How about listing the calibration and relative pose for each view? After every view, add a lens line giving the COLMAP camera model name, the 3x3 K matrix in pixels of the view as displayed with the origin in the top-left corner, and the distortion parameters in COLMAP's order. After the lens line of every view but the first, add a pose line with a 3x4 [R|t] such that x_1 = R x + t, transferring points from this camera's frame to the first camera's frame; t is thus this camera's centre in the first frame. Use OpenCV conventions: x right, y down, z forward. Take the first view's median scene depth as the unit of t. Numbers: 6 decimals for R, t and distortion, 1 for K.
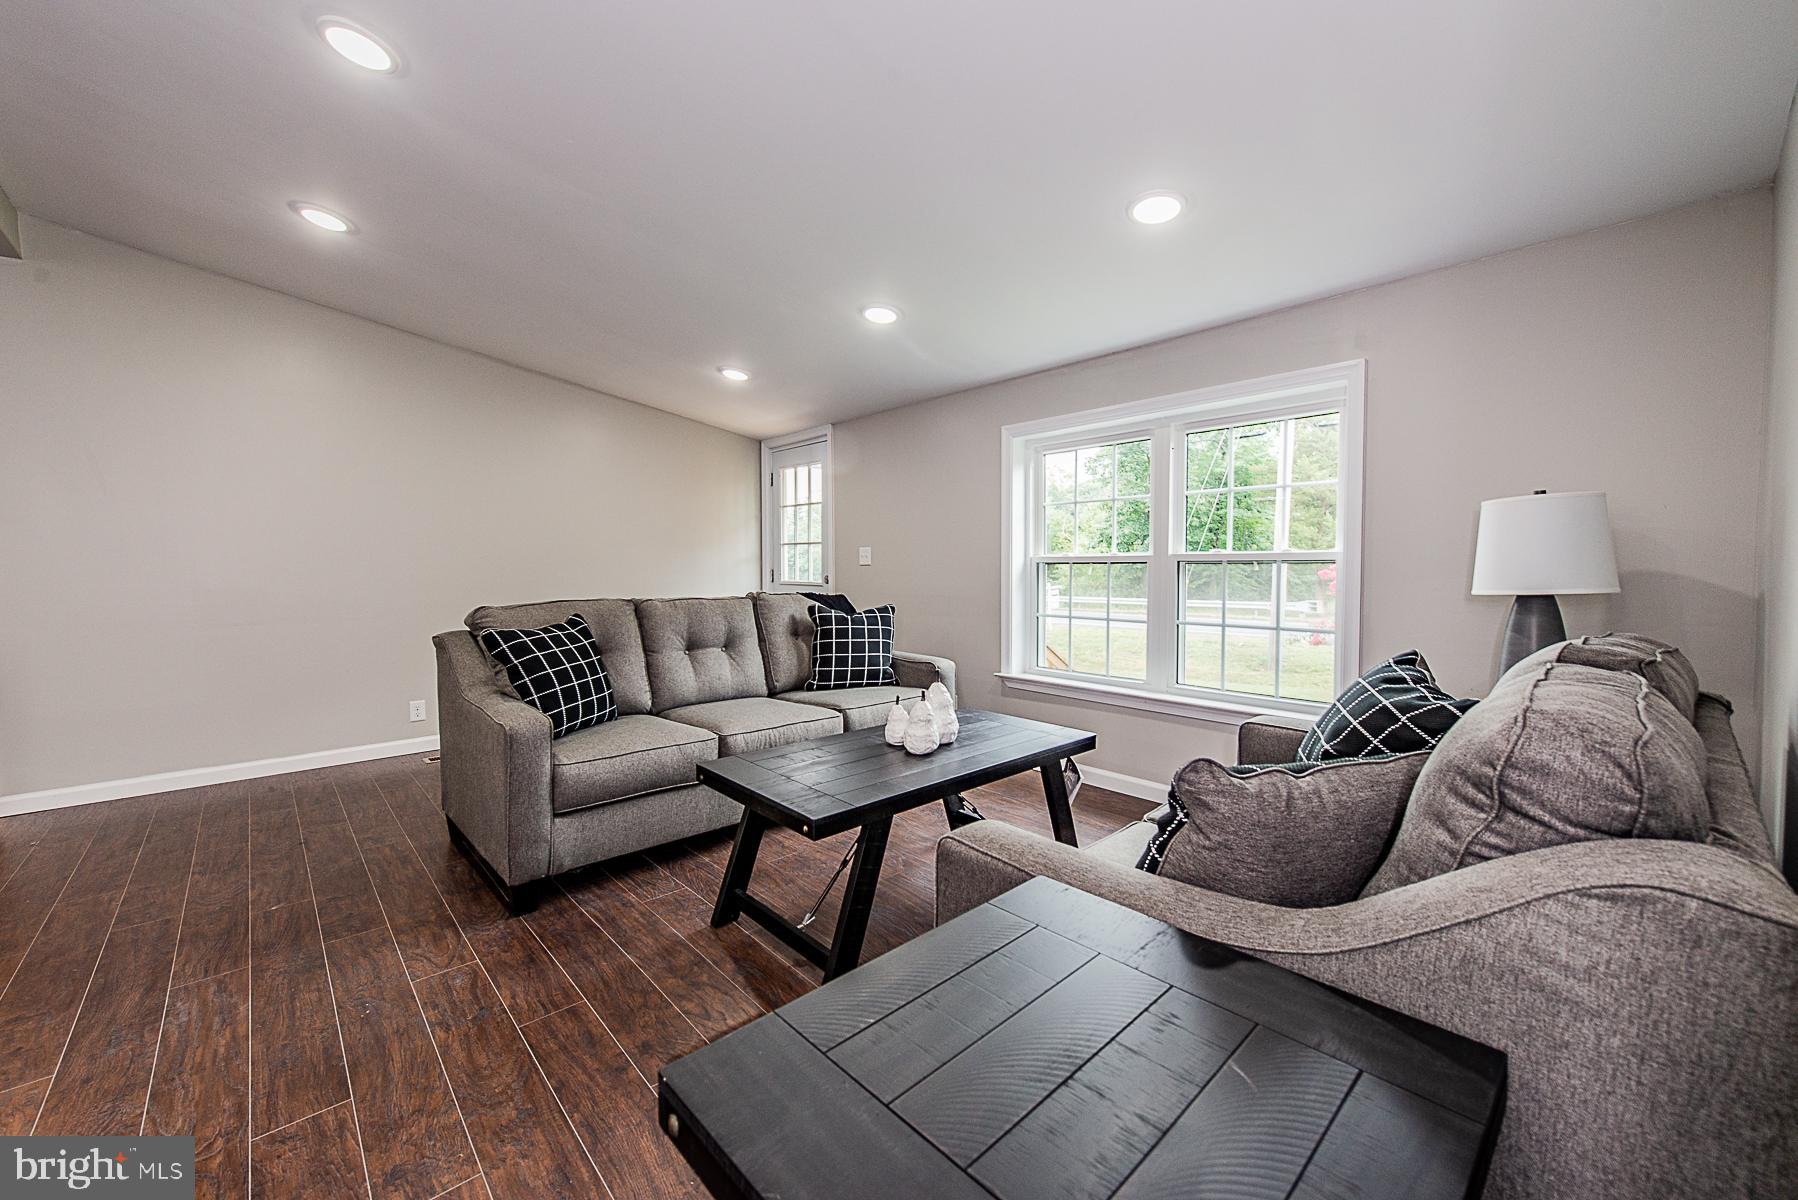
lens RADIAL K [[702.2, 0, 922.2], [0, 702.2, 582.8], [0, 0, 1]] dist [0.013544, -0.003910]
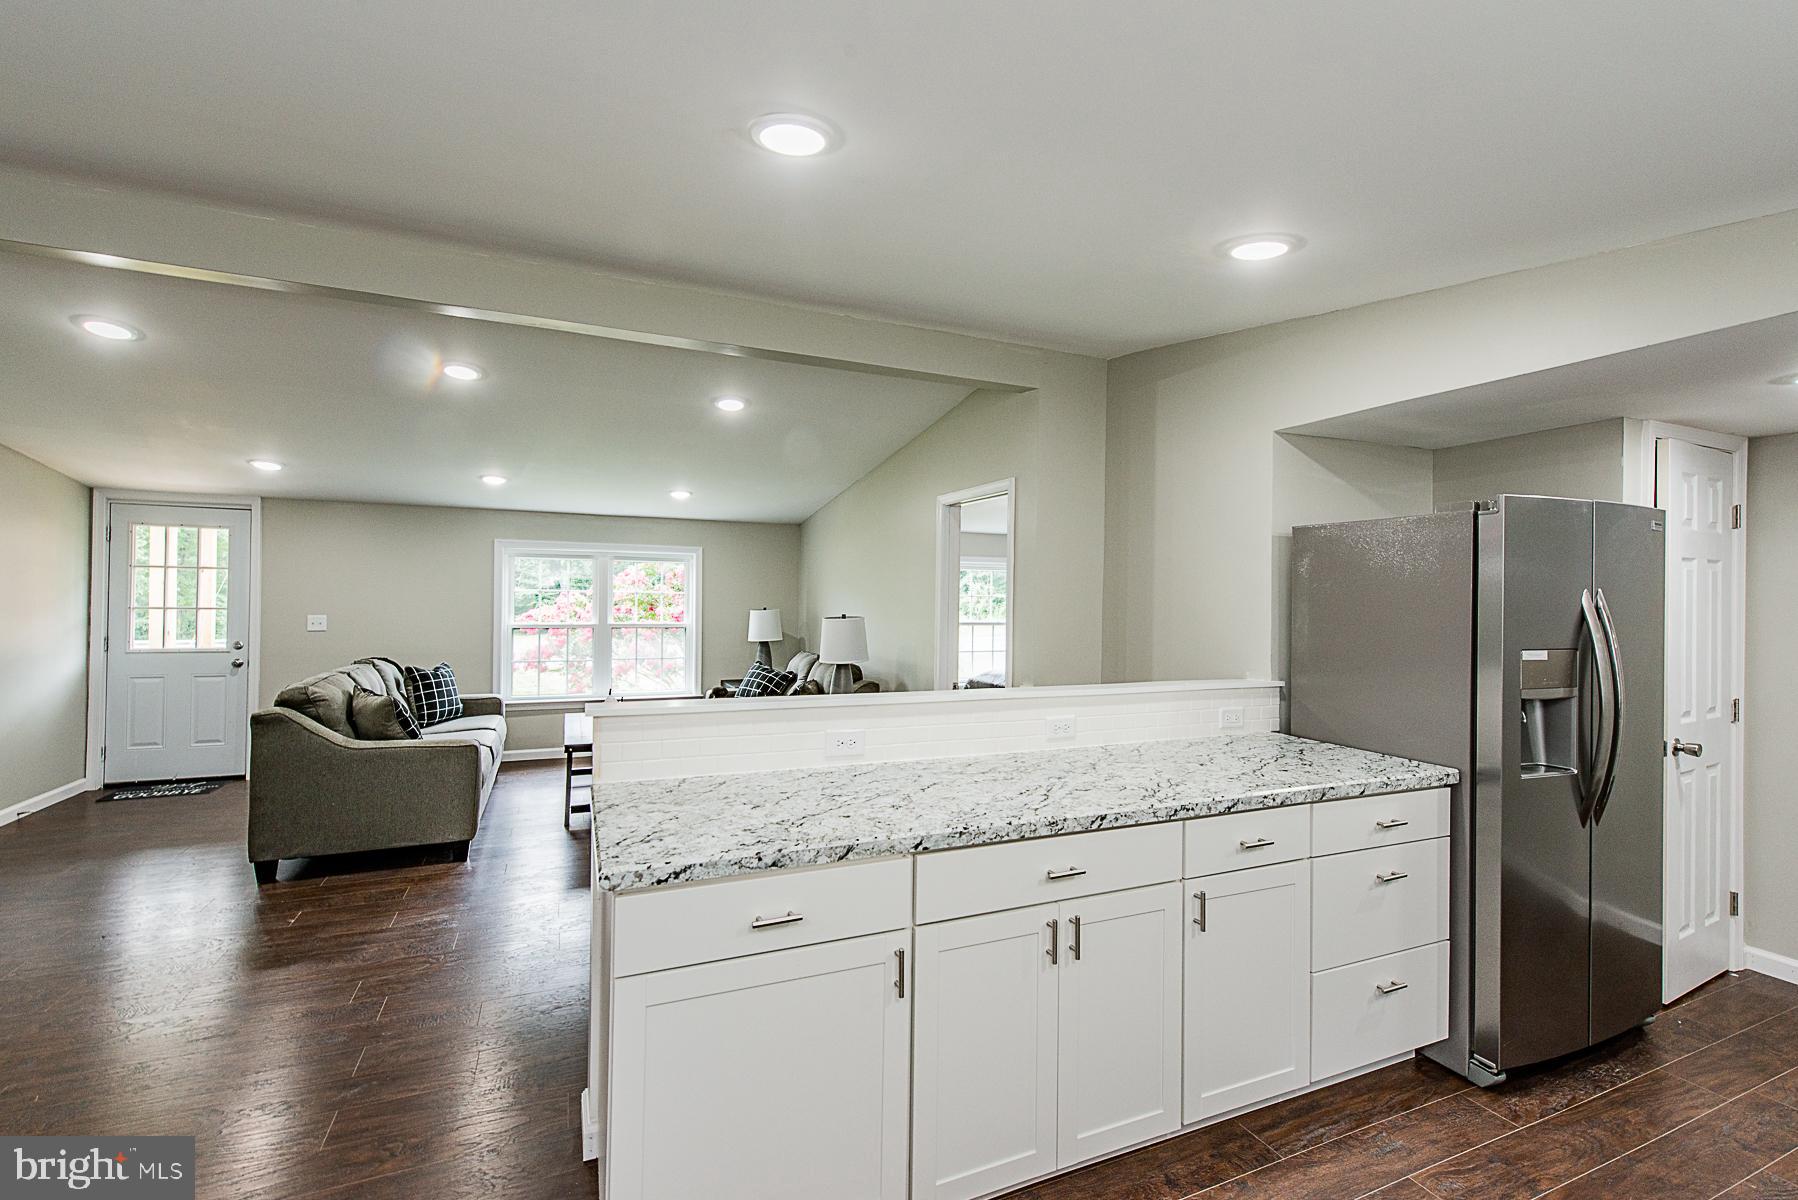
lens RADIAL K [[702.2, 0, 832.5], [0, 702.2, 601.9], [0, 0, 1]] dist [0.013544, -0.003910]
pose [[0.375624, 0.004633, 0.926761, -1.859816], [0.009292, 0.999918, -0.008765, -0.126474], [-0.926726, 0.011904, 0.375550, -0.451625]]
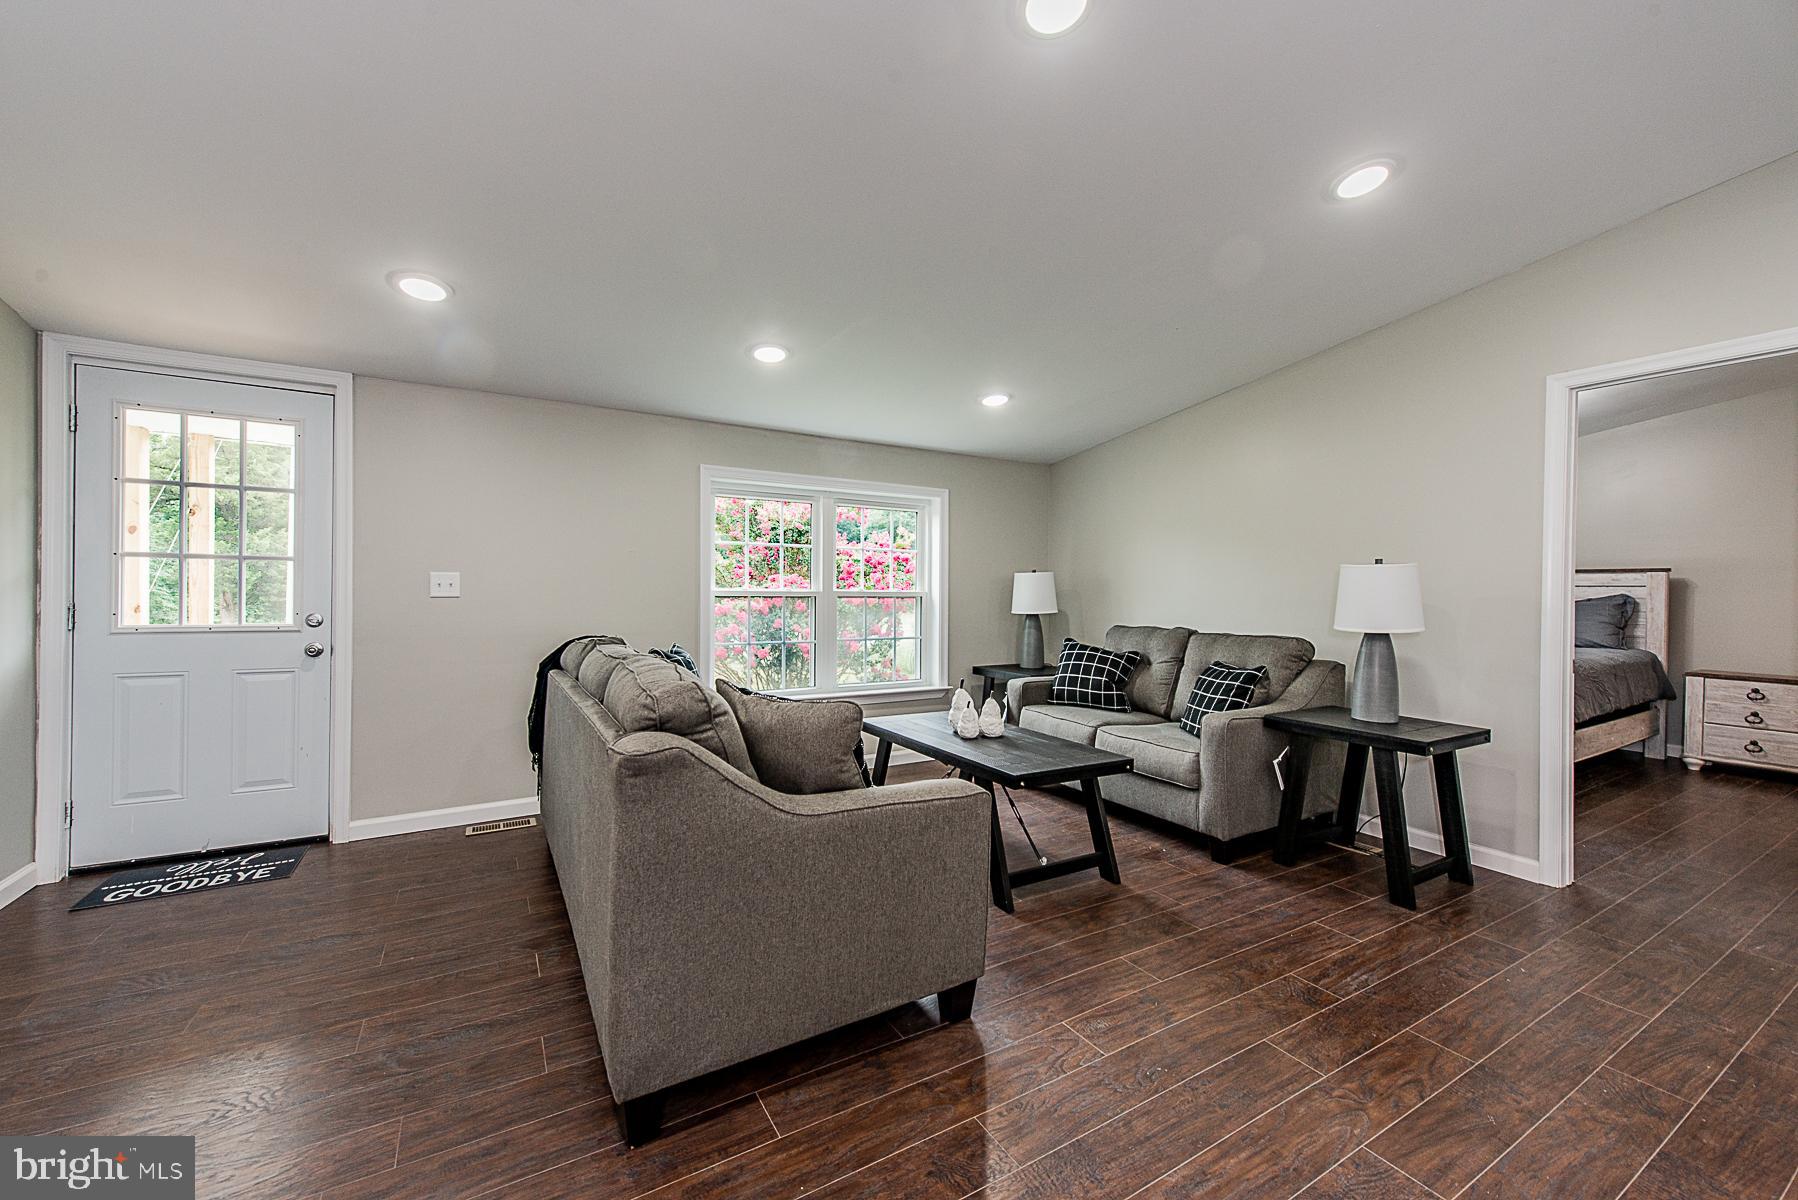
lens RADIAL K [[702.2, 0, 867.4], [0, 702.2, 596.6], [0, 0, 1]] dist [0.013544, -0.003910]
pose [[0.240549, -0.006383, 0.970616, -1.497128], [0.013855, 0.999899, 0.003141, -0.052598], [-0.970538, 0.012693, 0.240613, 0.937210]]
